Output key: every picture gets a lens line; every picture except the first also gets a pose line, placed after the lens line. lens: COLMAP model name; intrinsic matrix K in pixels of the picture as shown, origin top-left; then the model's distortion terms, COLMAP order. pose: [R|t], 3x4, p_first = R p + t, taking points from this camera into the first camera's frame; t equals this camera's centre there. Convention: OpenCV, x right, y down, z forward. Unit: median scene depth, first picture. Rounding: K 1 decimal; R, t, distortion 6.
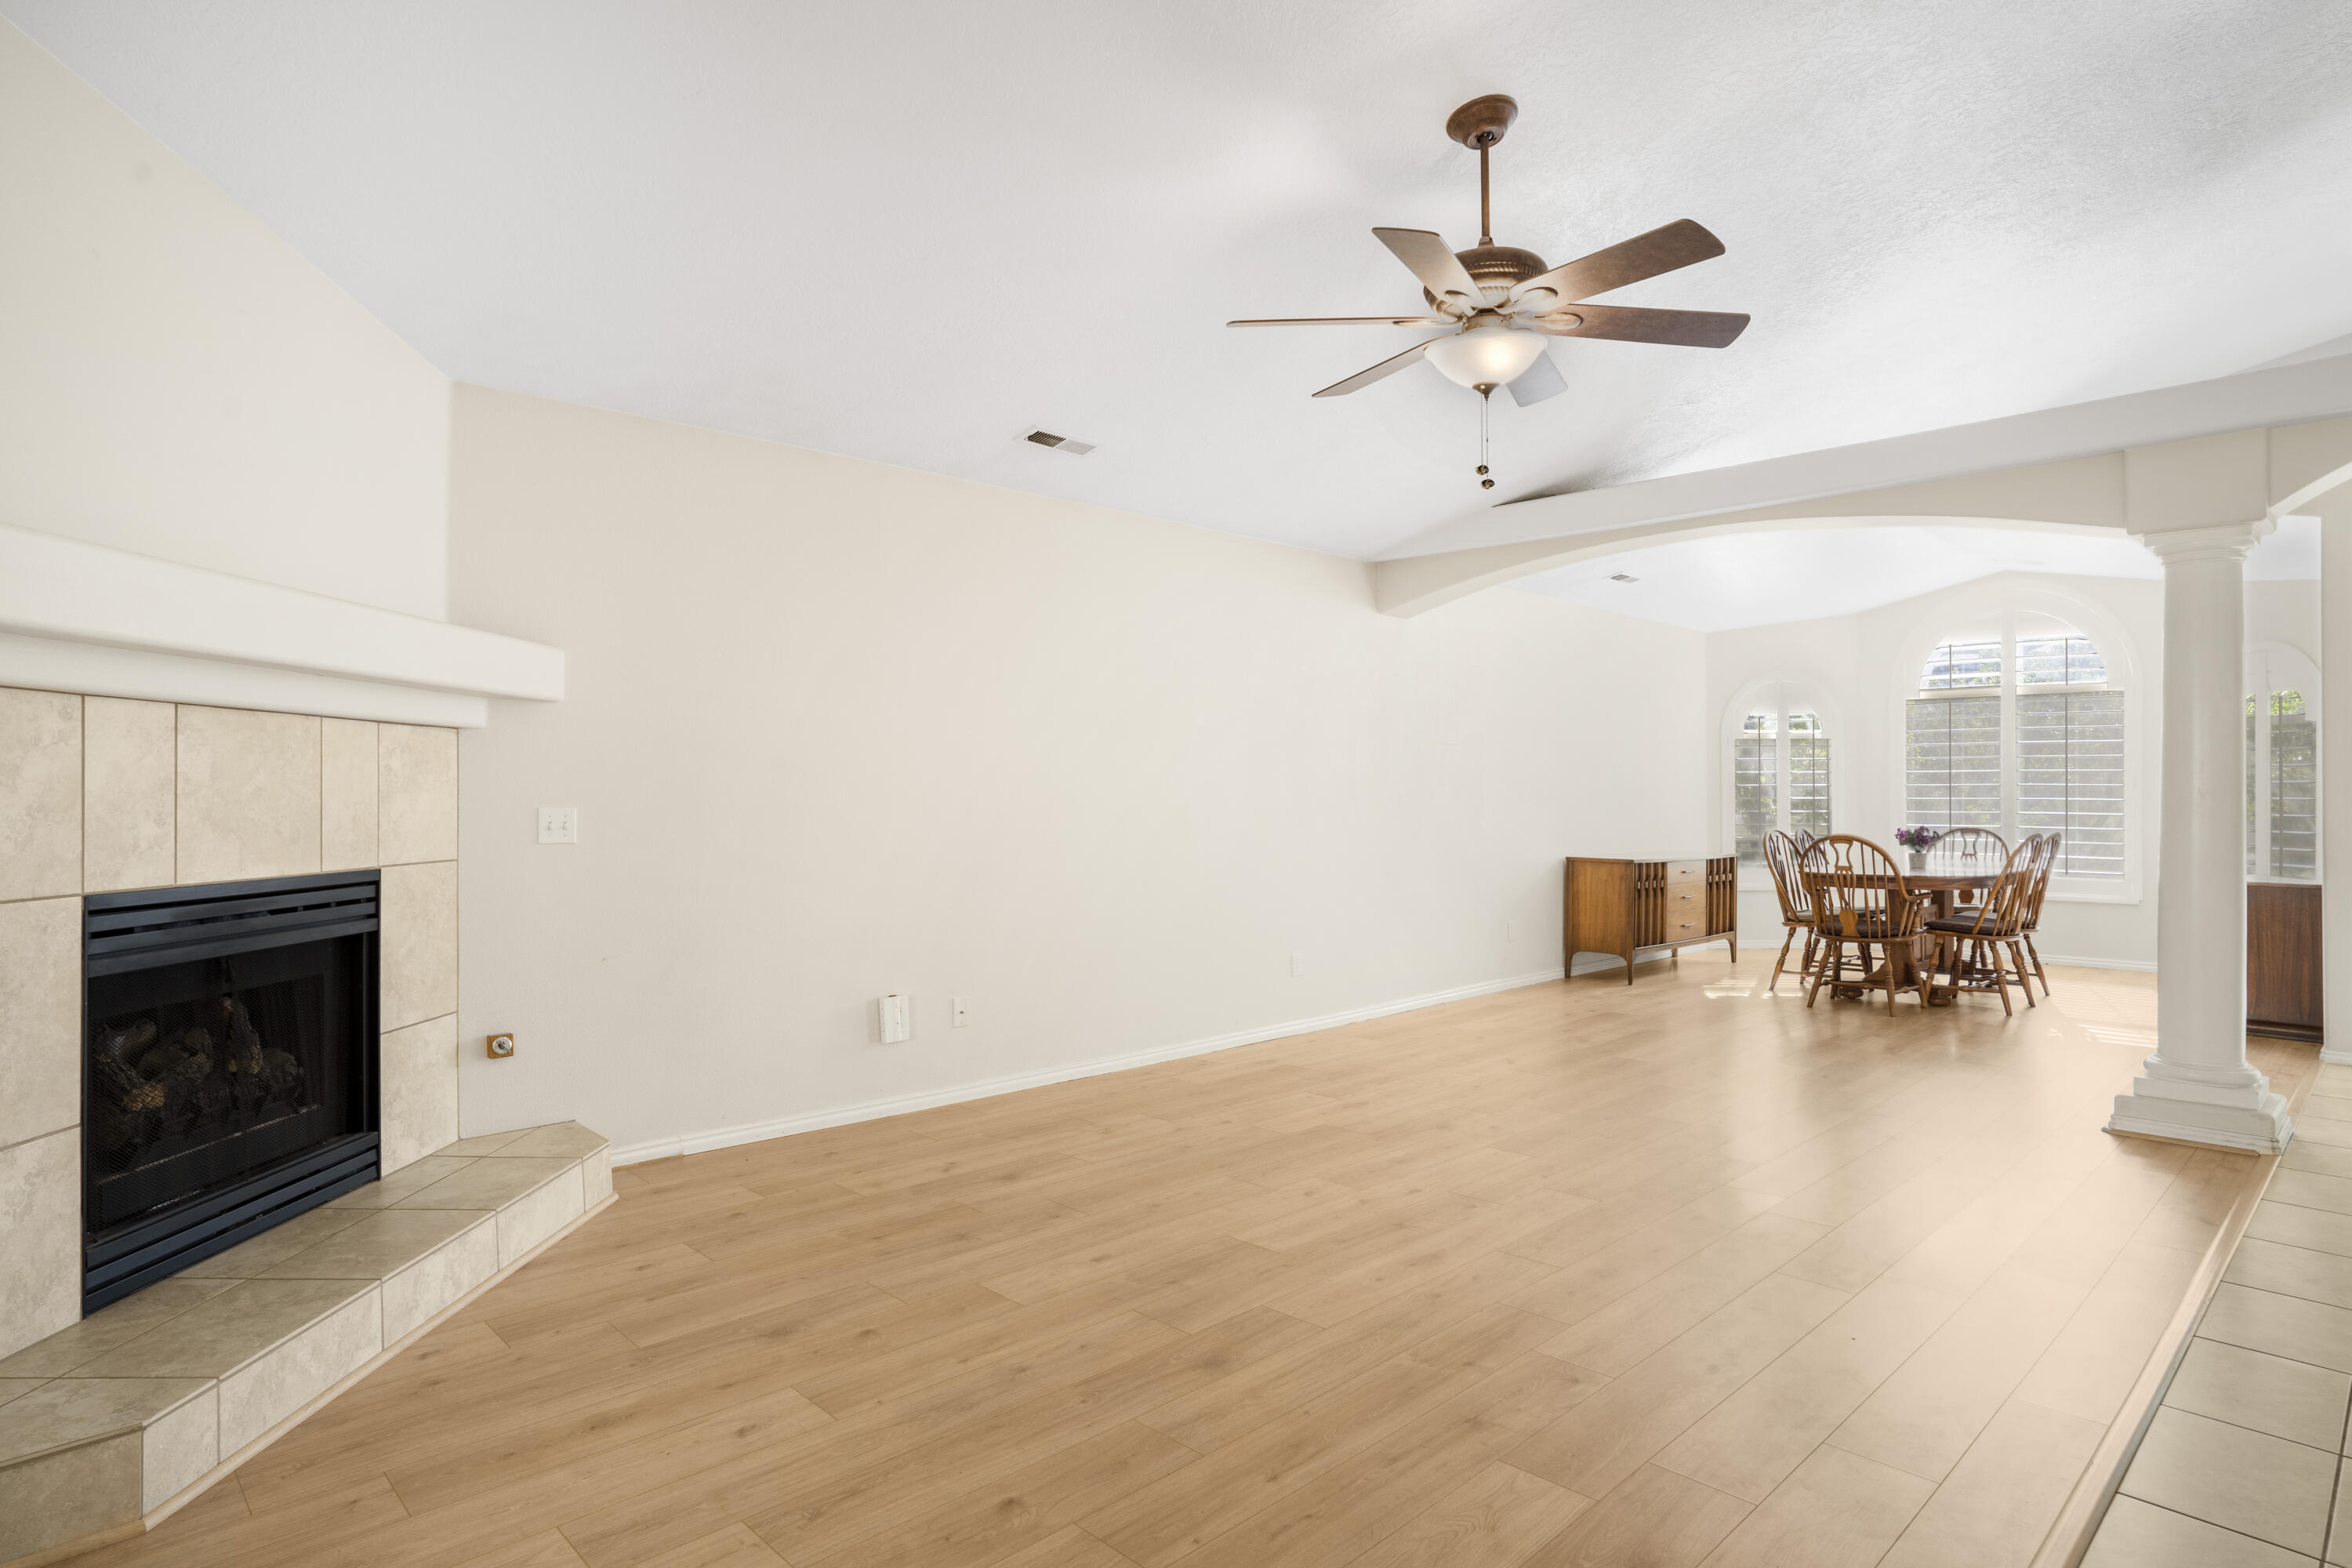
lens RADIAL K [[1283.9, 0, 1161.3], [0, 1283.9, 785.3], [0, 0, 1]] dist [-0.068942, 0.040579]
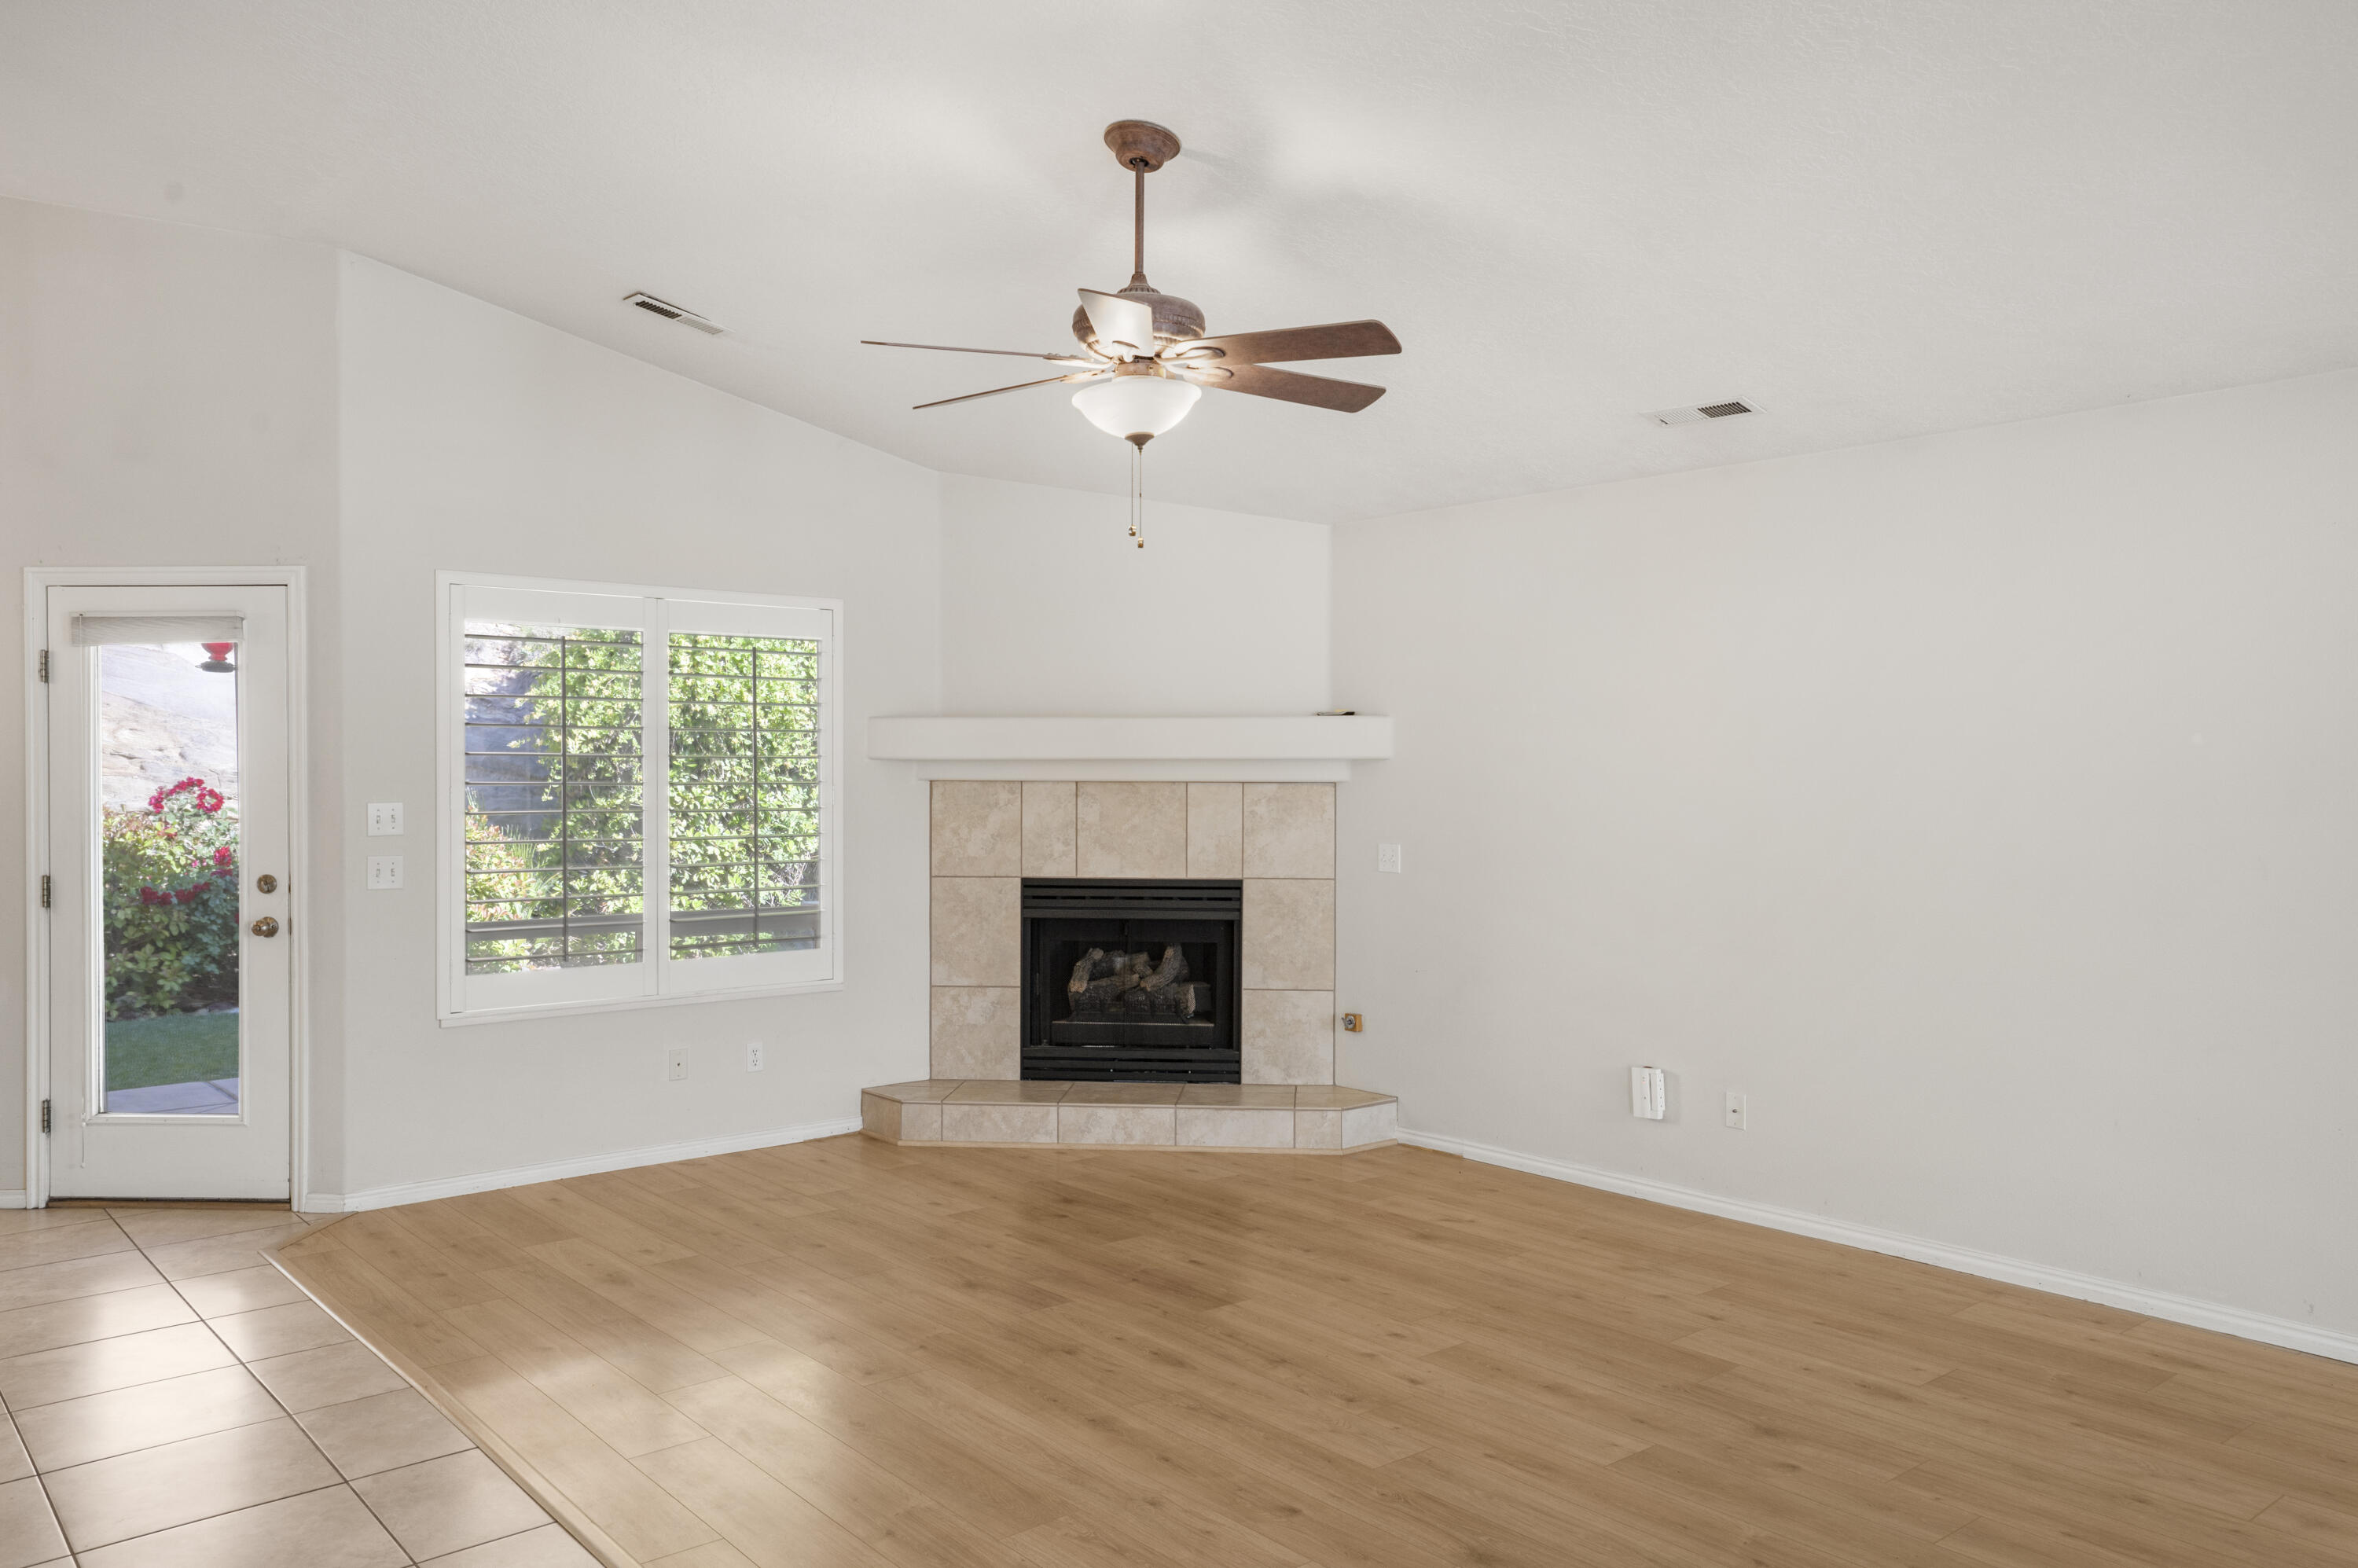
lens RADIAL K [[1670.7, 0, 1165.8], [0, 1670.7, 790.1], [0, 0, 1]] dist [-0.014988, 0.052383]
pose [[-0.059259, 0.011278, -0.998179, 1.416648], [0.002232, 0.999935, 0.011166, -0.065370], [0.998240, -0.001566, -0.059281, 1.047023]]
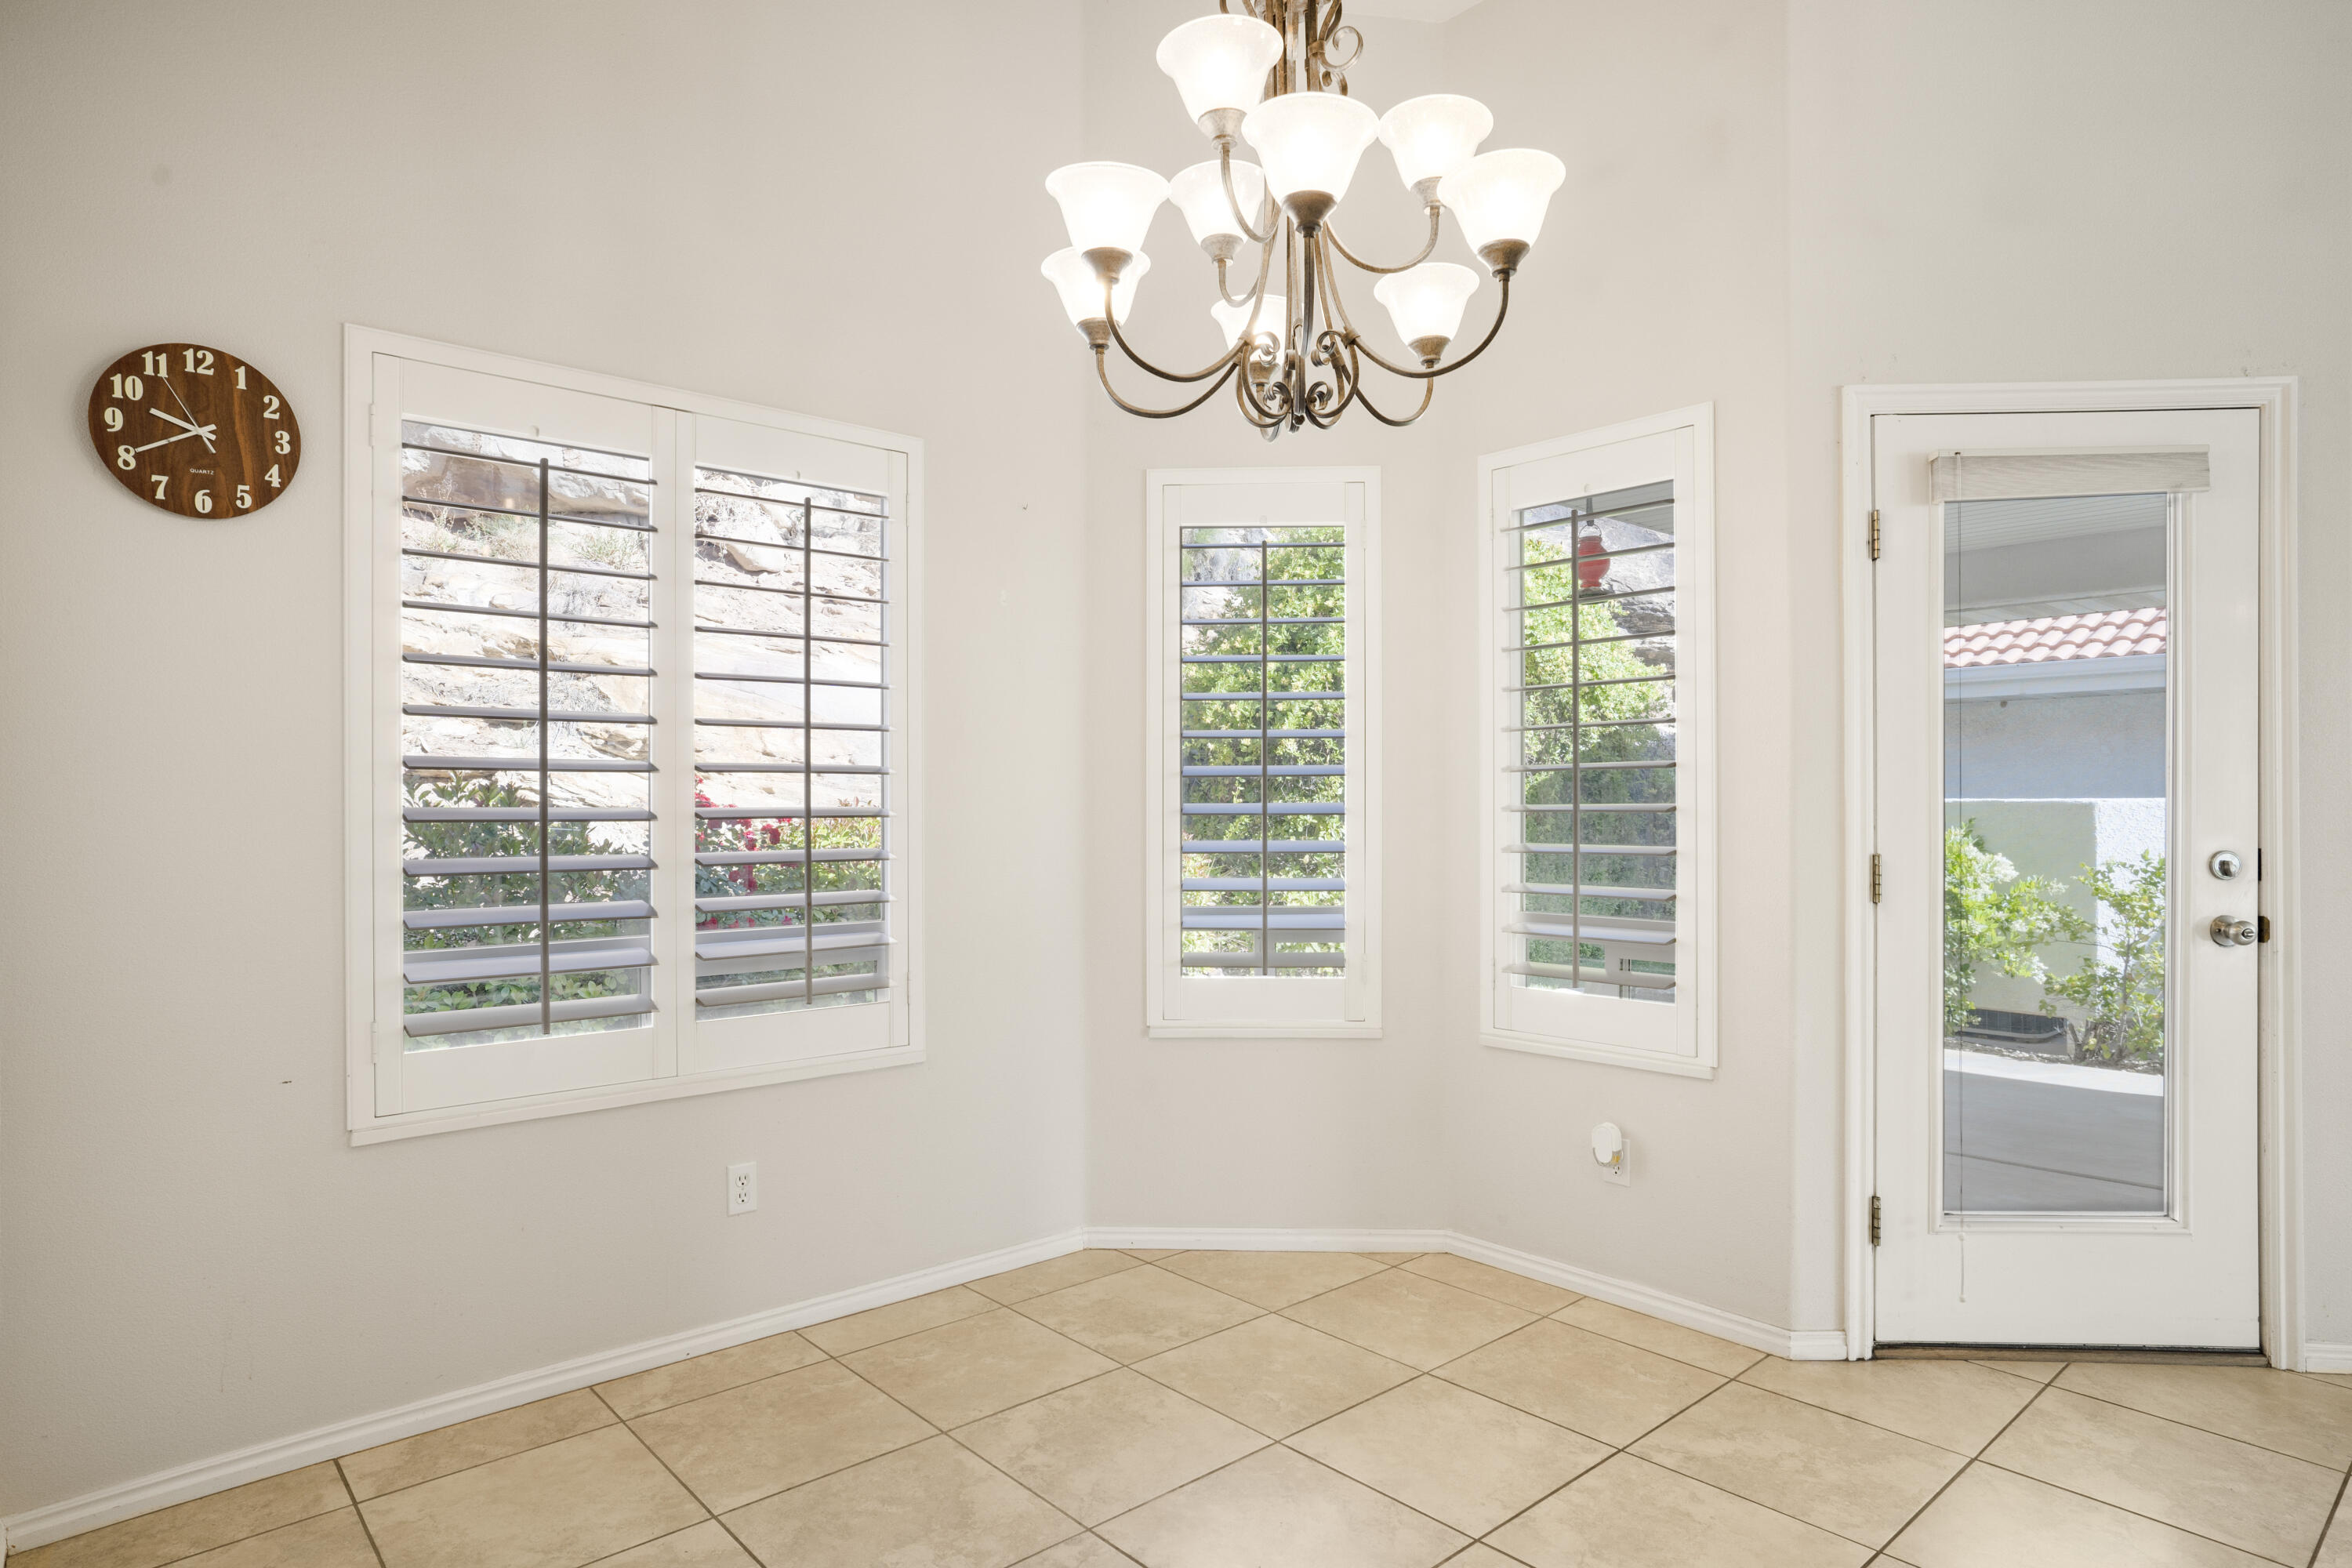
lens RADIAL K [[1310.2, 0, 1167.9], [0, 1310.2, 805.5], [0, 0, 1]] dist [-0.040679, 0.031006]
pose [[-0.038800, 0.000668, -0.999247, 0.681906], [0.007365, 0.999973, 0.000383, 0.000299], [0.999220, -0.007345, -0.038803, -0.592943]]
